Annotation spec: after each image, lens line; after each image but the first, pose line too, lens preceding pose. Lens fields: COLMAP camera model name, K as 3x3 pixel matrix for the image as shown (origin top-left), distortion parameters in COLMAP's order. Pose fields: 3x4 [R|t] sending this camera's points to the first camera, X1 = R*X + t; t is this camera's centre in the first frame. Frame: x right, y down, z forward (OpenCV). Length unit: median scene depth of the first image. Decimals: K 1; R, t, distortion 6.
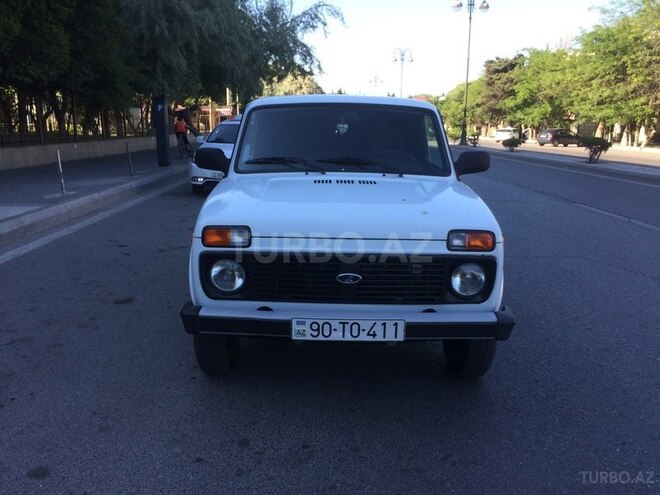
lens RADIAL K [[580.4, 0, 330.0], [0, 580.4, 247.5], [0, 0, 1]] dist [0.083100, -0.114002]
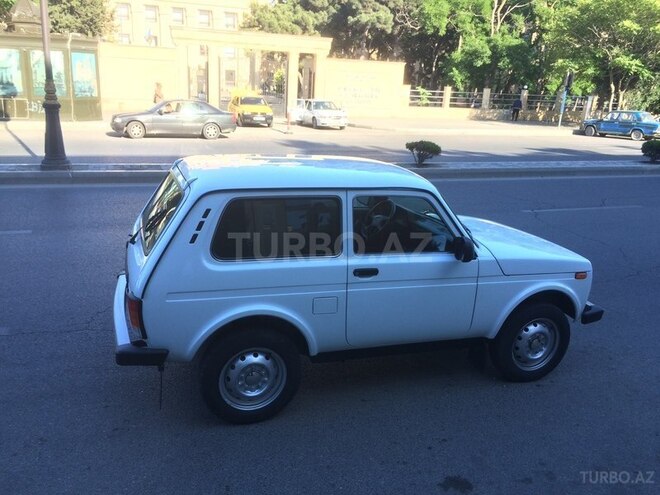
lens RADIAL K [[561.9, 0, 330.0], [0, 561.9, 247.5], [0, 0, 1]] dist [0.088508, -0.108301]
pose [[-0.328879, -0.290333, 0.898635, -0.240915], [0.146662, 0.924321, 0.352307, -0.127947], [-0.932914, 0.247662, -0.261409, 0.358013]]
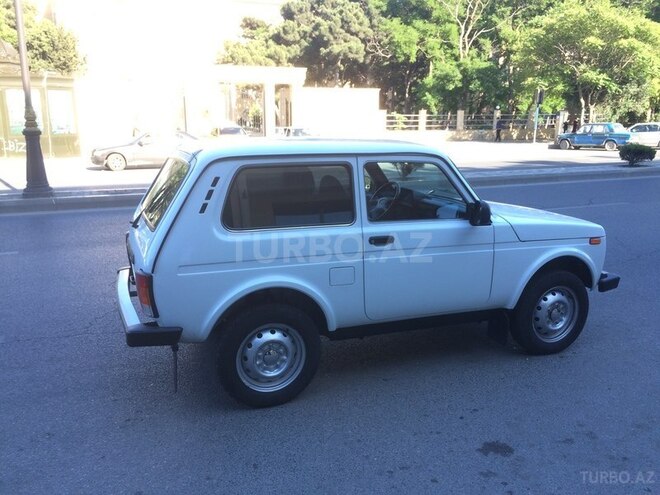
lens RADIAL K [[564.4, 0, 330.0], [0, 564.4, 247.5], [0, 0, 1]] dist [0.084503, -0.117256]
pose [[-0.371559, -0.218057, 0.902438, -0.236041], [0.191132, 0.933239, 0.304194, -0.104721], [-0.908522, 0.285511, -0.305076, 0.373752]]
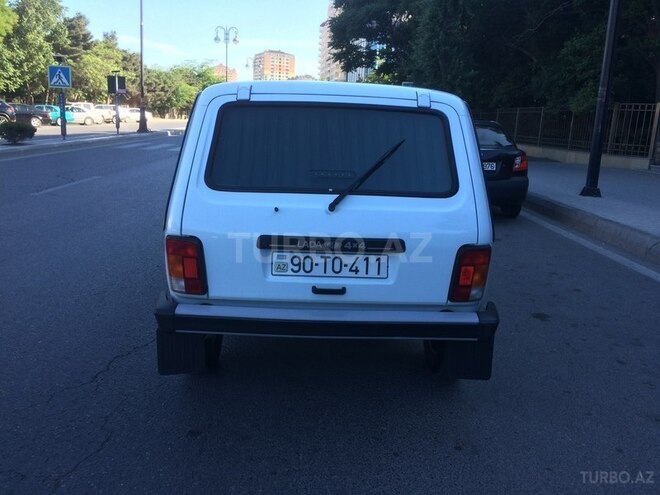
lens RADIAL K [[561.9, 0, 330.0], [0, 561.9, 247.5], [0, 0, 1]] dist [0.088508, -0.108301]
pose [[-0.998611, -0.048799, -0.019855, 0.007008], [-0.052618, 0.905118, 0.421893, -0.111720], [-0.002617, 0.422352, -0.906428, 0.514912]]
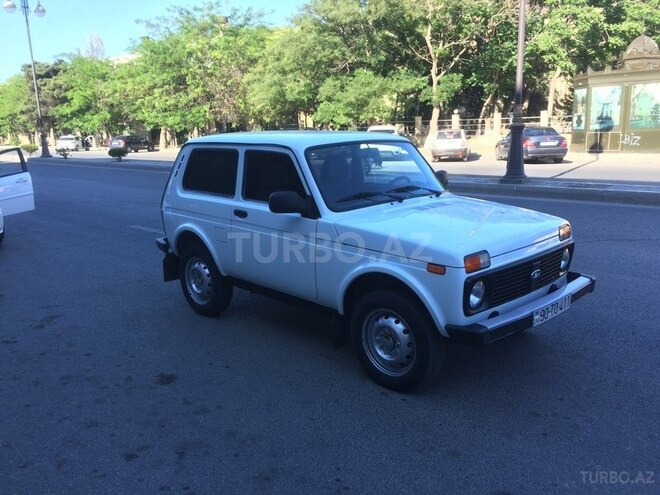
lens RADIAL K [[573.7, 0, 338.2], [0, 573.7, 245.2], [0, 0, 1]] dist [0.093508, -0.136104]
pose [[0.705541, -0.177319, 0.686127, -0.204982], [0.182145, 0.981038, 0.066235, -0.031590], [-0.684862, 0.078243, 0.724460, 0.055895]]
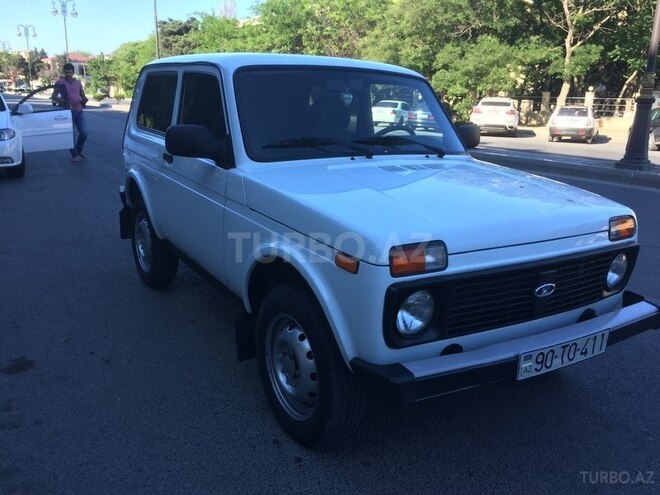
lens RADIAL K [[573.7, 0, 338.2], [0, 573.7, 245.2], [0, 0, 1]] dist [0.093508, -0.136104]
pose [[0.841968, -0.120297, 0.525945, -0.106634], [0.090047, 0.992485, 0.082854, -0.017336], [-0.531959, -0.022401, 0.846473, 0.079387]]
